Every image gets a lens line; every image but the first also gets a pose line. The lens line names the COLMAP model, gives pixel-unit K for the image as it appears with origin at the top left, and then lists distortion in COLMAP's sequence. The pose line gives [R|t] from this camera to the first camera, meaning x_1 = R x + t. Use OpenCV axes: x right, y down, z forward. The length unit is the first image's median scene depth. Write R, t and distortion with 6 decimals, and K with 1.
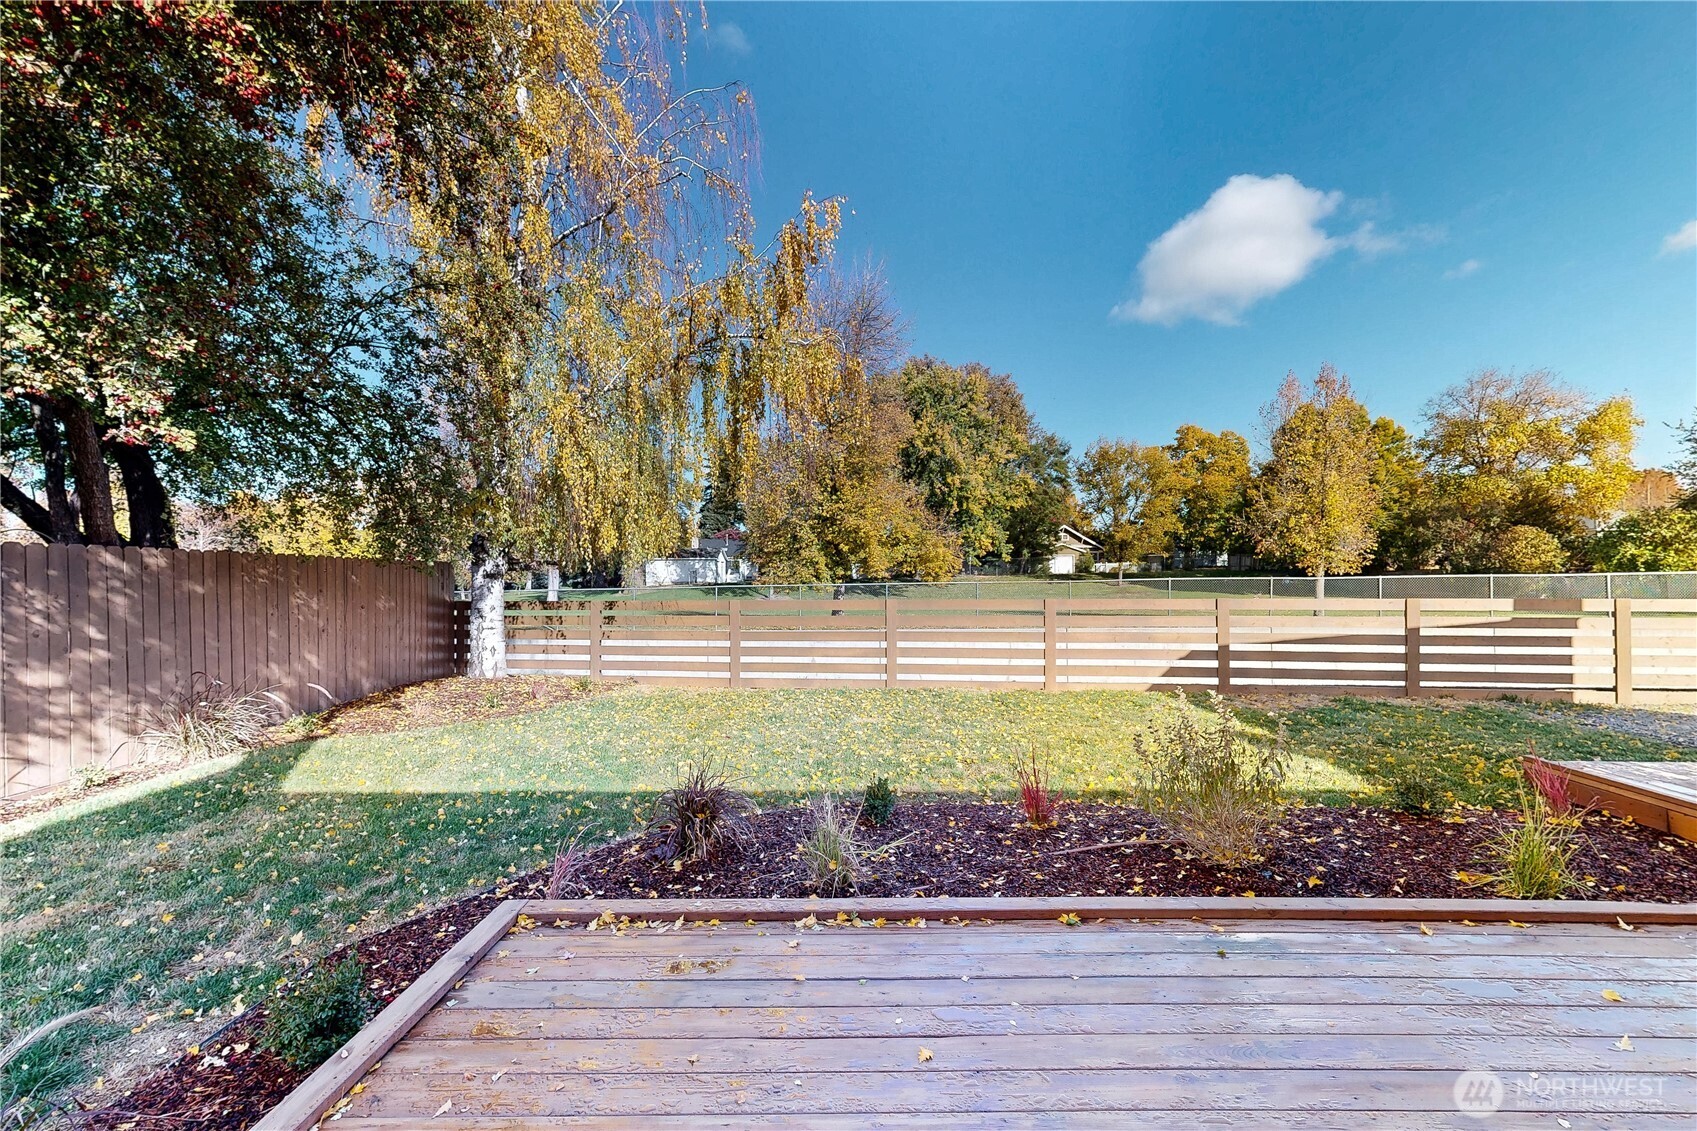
lens RADIAL K [[742.4, 0, 848.5], [0, 742.4, 565.5], [0, 0, 1]] dist [0.010782, -0.001056]
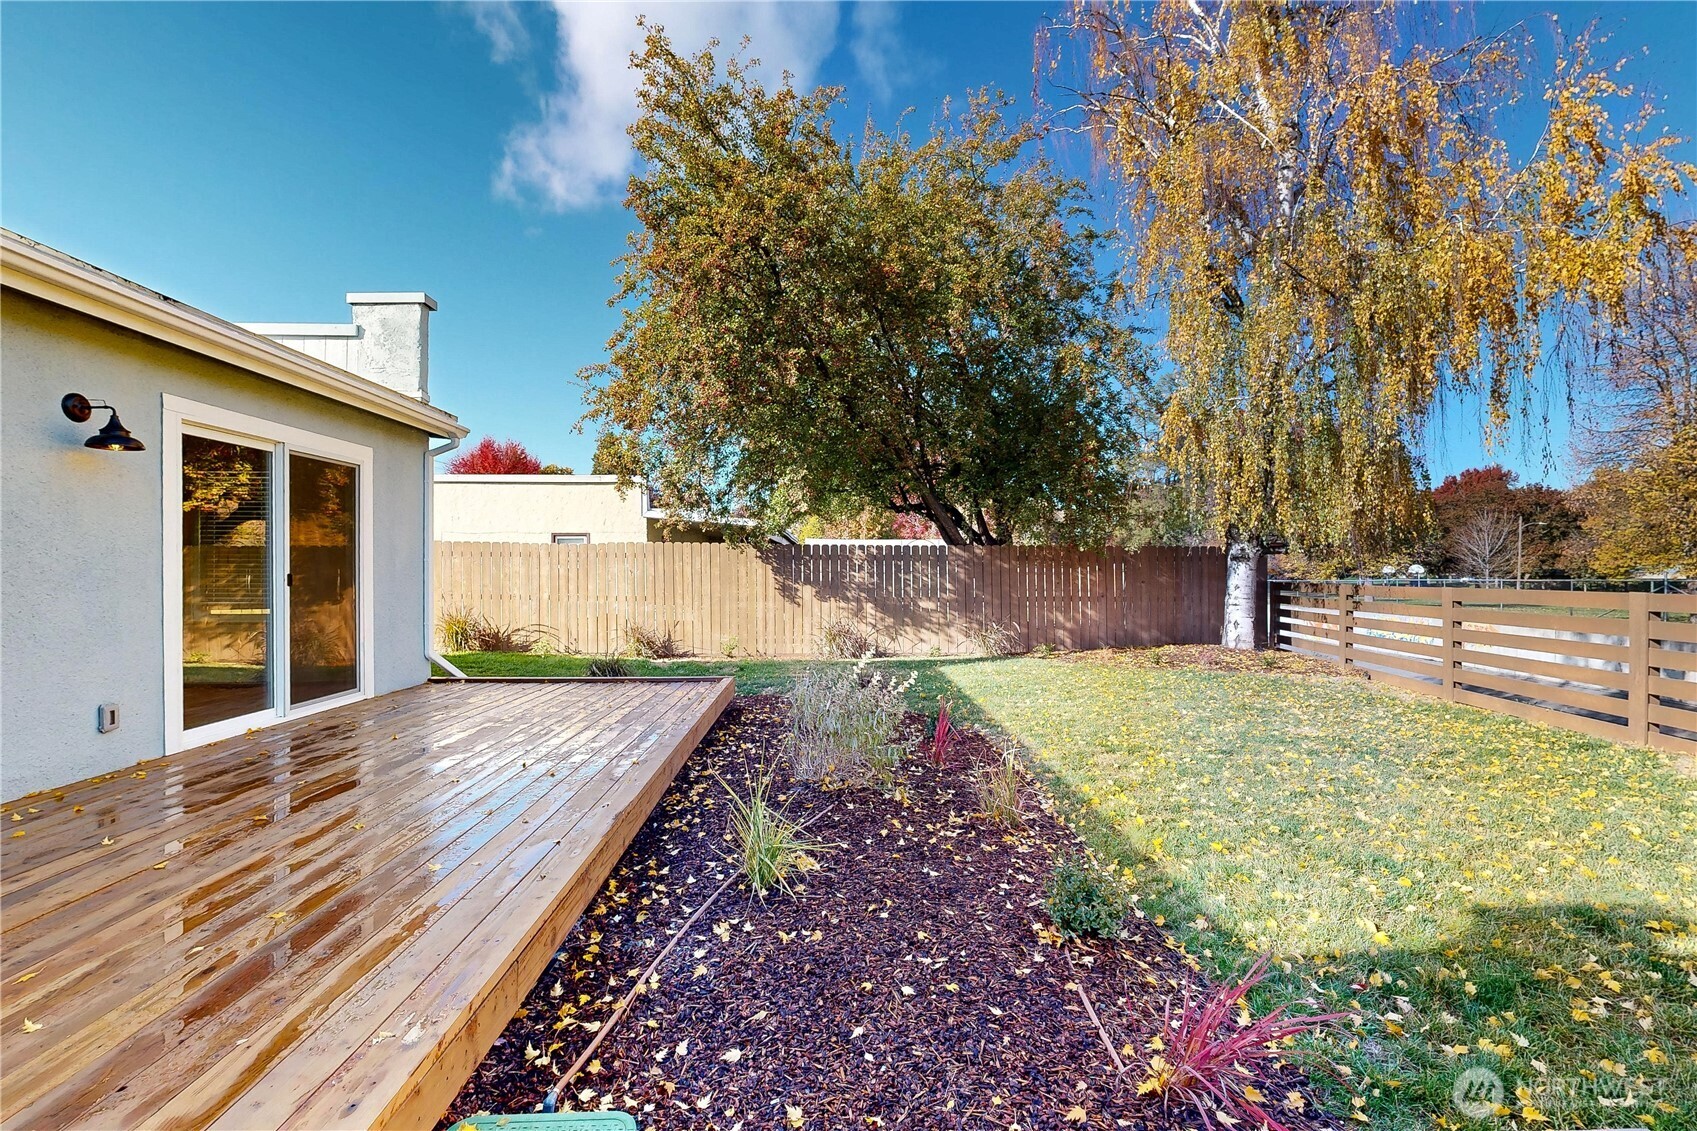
lens RADIAL K [[740.6, 0, 848.5], [0, 740.6, 565.5], [0, 0, 1]] dist [-0.001422, -0.000117]
pose [[0.051010, 0.002297, -0.998696, 0.656126], [0.015809, 0.999870, 0.003107, 0.012777], [0.998573, -0.015947, 0.050967, 0.374017]]
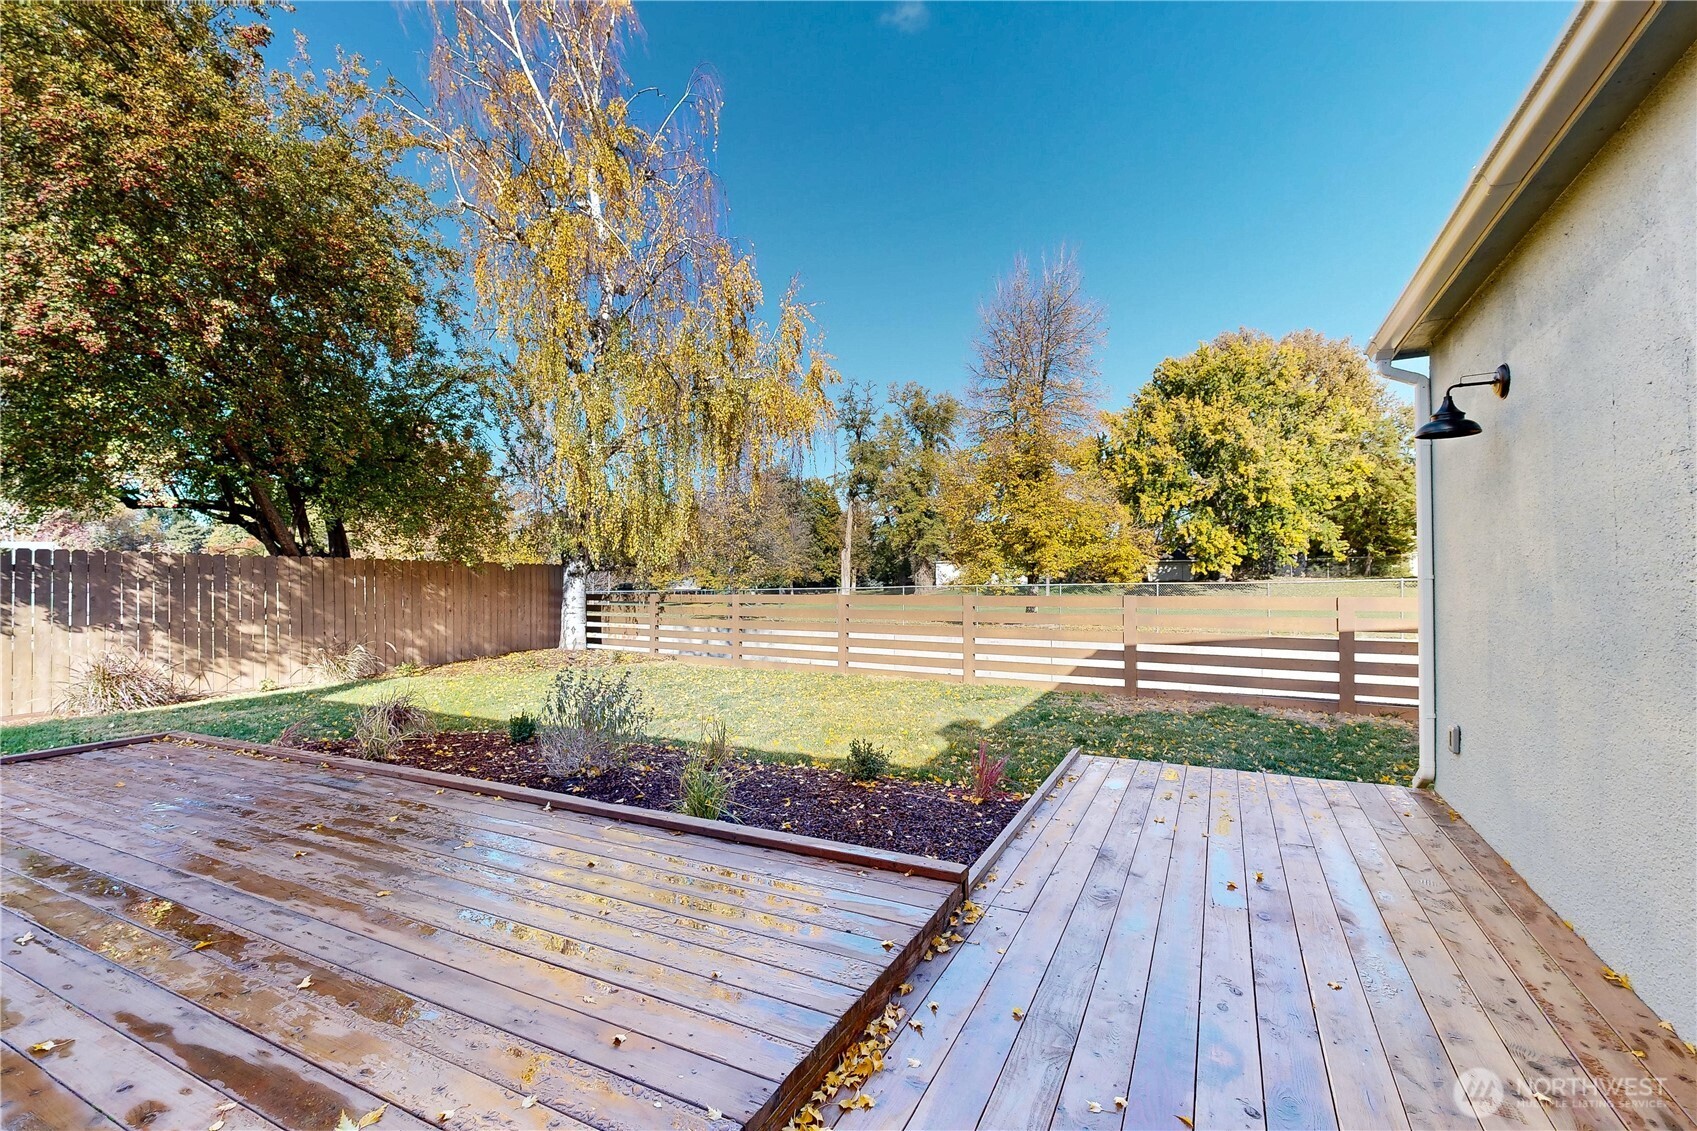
lens RADIAL K [[740.6, 0, 848.5], [0, 740.6, 565.5], [0, 0, 1]] dist [-0.001422, -0.000117]
pose [[0.902957, -0.008446, -0.429649, 0.586414], [0.006450, 0.999961, -0.006101, 0.009538], [0.429683, 0.002738, 0.902975, -0.001666]]
